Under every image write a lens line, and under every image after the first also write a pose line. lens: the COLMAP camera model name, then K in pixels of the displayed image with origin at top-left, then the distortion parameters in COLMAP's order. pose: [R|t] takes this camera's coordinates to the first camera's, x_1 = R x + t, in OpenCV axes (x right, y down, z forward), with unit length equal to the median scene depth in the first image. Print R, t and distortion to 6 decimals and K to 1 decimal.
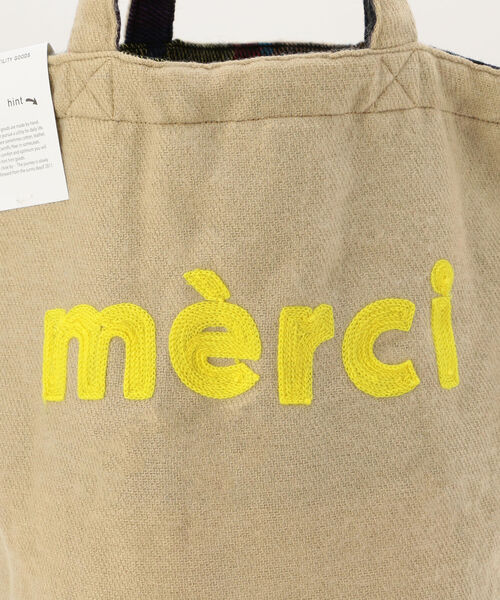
lens RADIAL K [[1427.8, 0, 248.2], [0, 1427.8, 300.4], [0, 0, 1]] dist [0.113269, 0.000000]
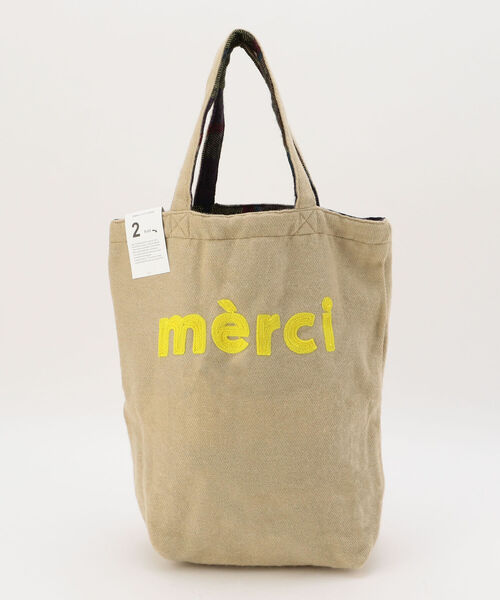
lens RADIAL K [[1190.8, 0, 227.1], [0, 1190.8, 331.6], [0, 0, 1]] dist [0.058845, 0.000000]
pose [[0.998877, 0.002156, -0.047325, 0.064884], [-0.004626, 0.998629, -0.052142, 0.134835], [0.047148, 0.052303, 0.997518, -0.988402]]
